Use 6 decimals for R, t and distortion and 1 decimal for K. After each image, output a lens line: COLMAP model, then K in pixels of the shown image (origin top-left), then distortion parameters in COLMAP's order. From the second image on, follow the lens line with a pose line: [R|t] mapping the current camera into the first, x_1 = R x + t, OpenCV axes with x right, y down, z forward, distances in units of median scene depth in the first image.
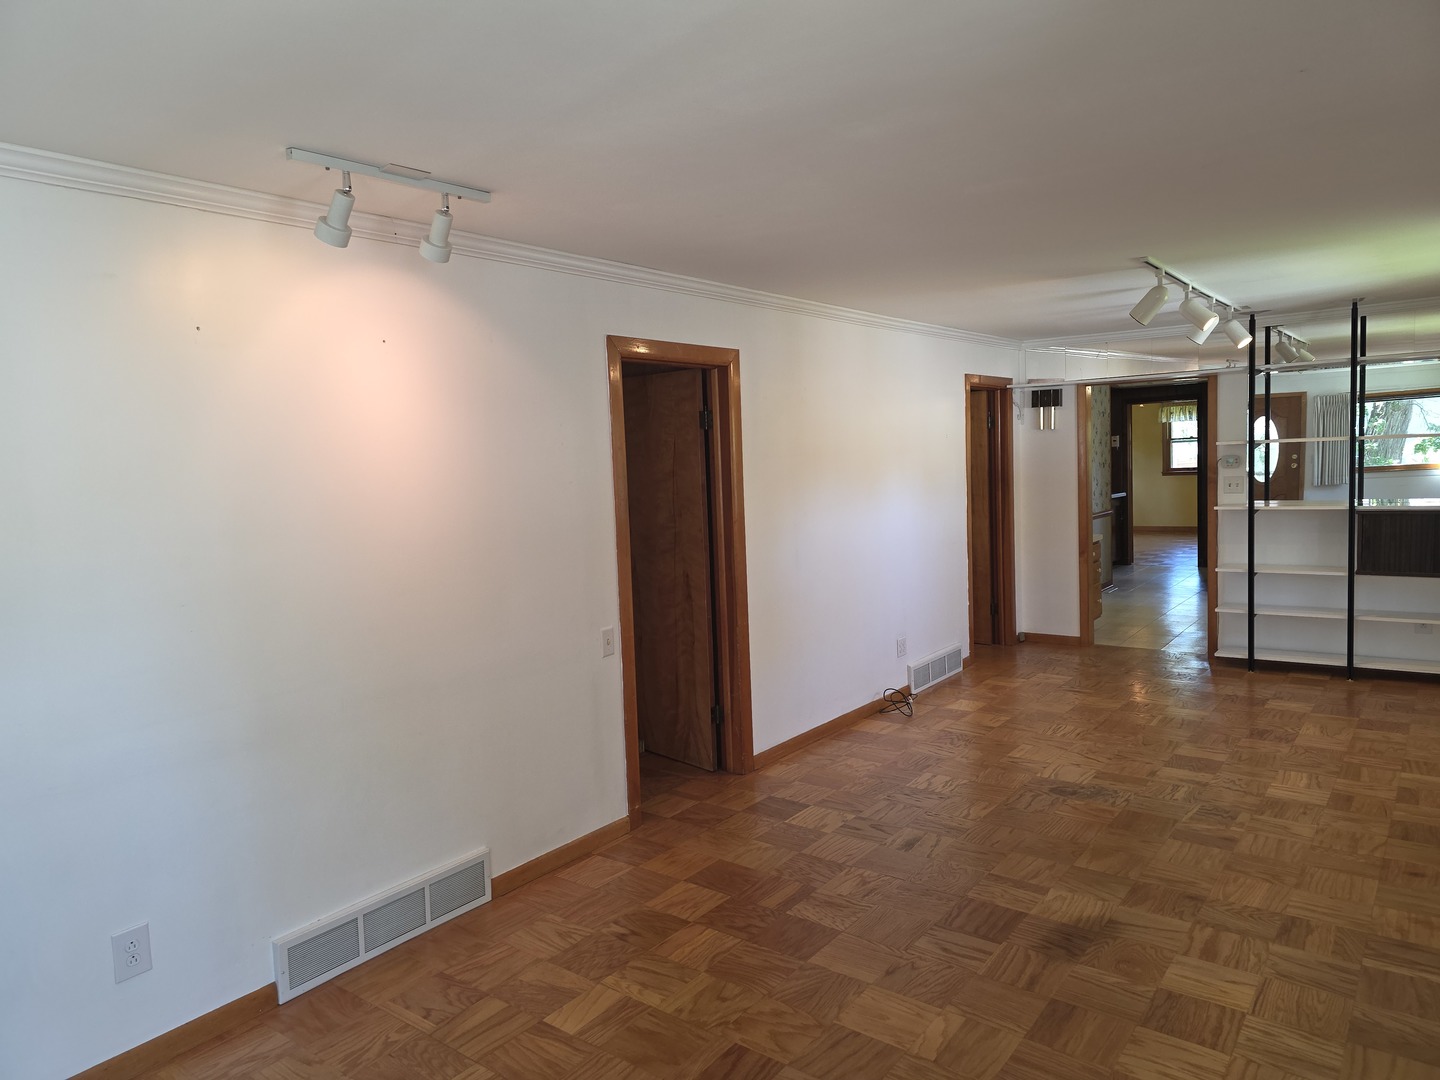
lens RADIAL K [[966.2, 0, 720.0], [0, 966.2, 540.0], [0, 0, 1]] dist [0.049302, -0.040674]
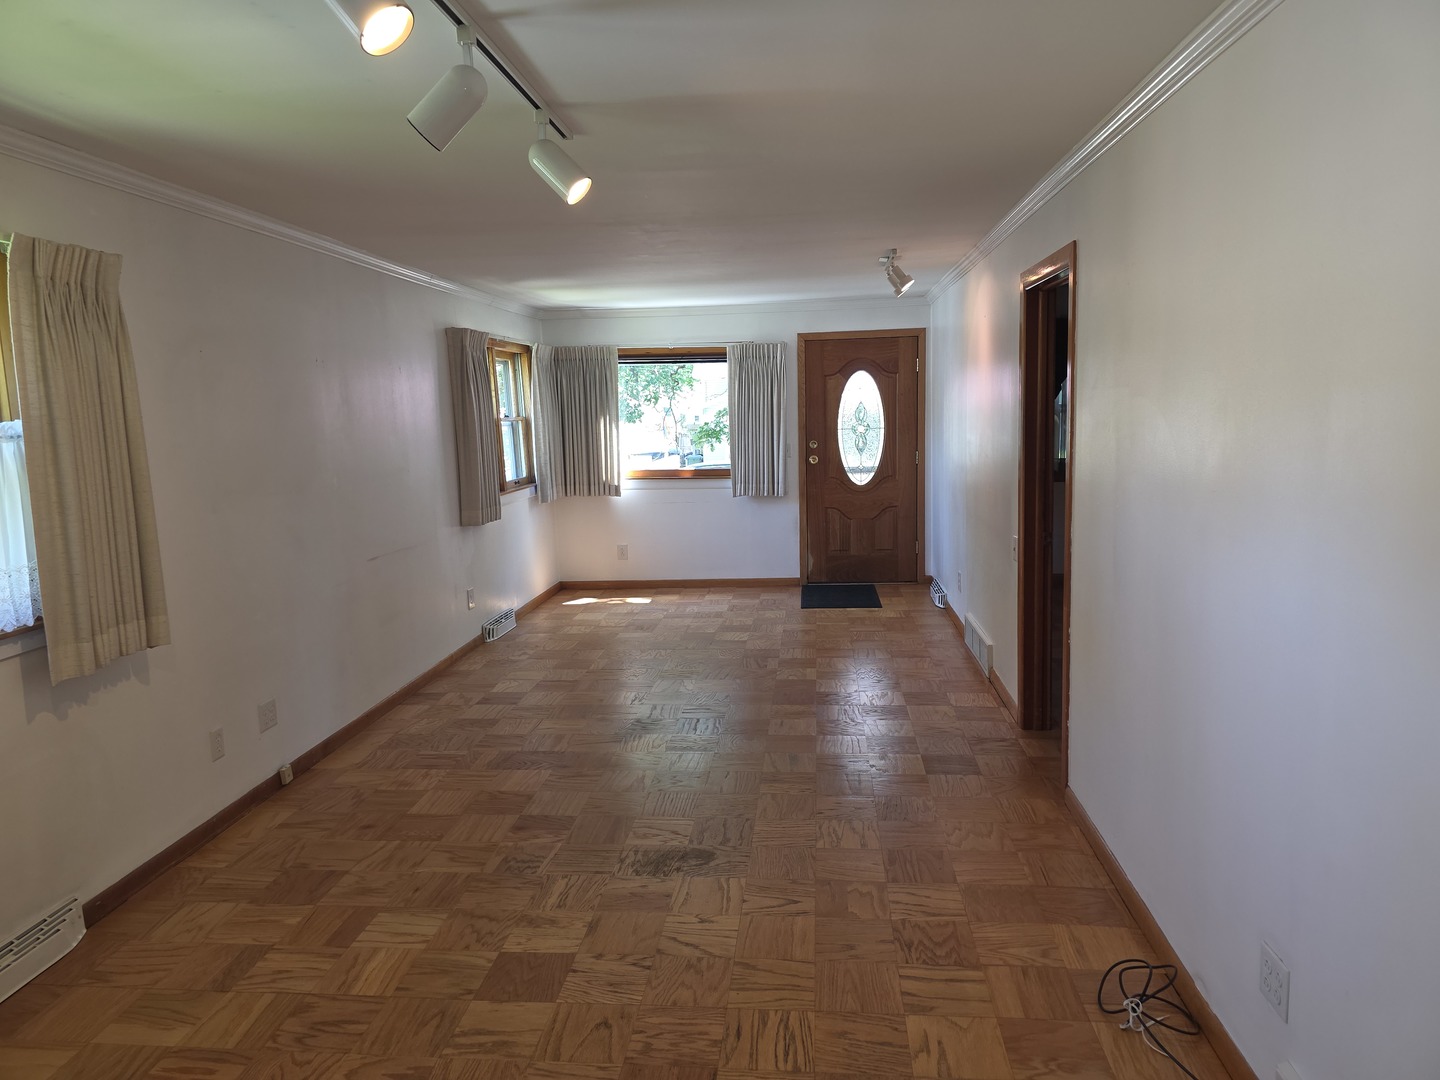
lens RADIAL K [[966.2, 0, 720.0], [0, 966.2, 540.0], [0, 0, 1]] dist [0.049302, -0.040674]
pose [[-0.851507, 0.133876, -0.506964, 0.700392], [0.014784, 0.972602, 0.232008, -0.163510], [0.524134, 0.190062, -0.830157, 1.614891]]
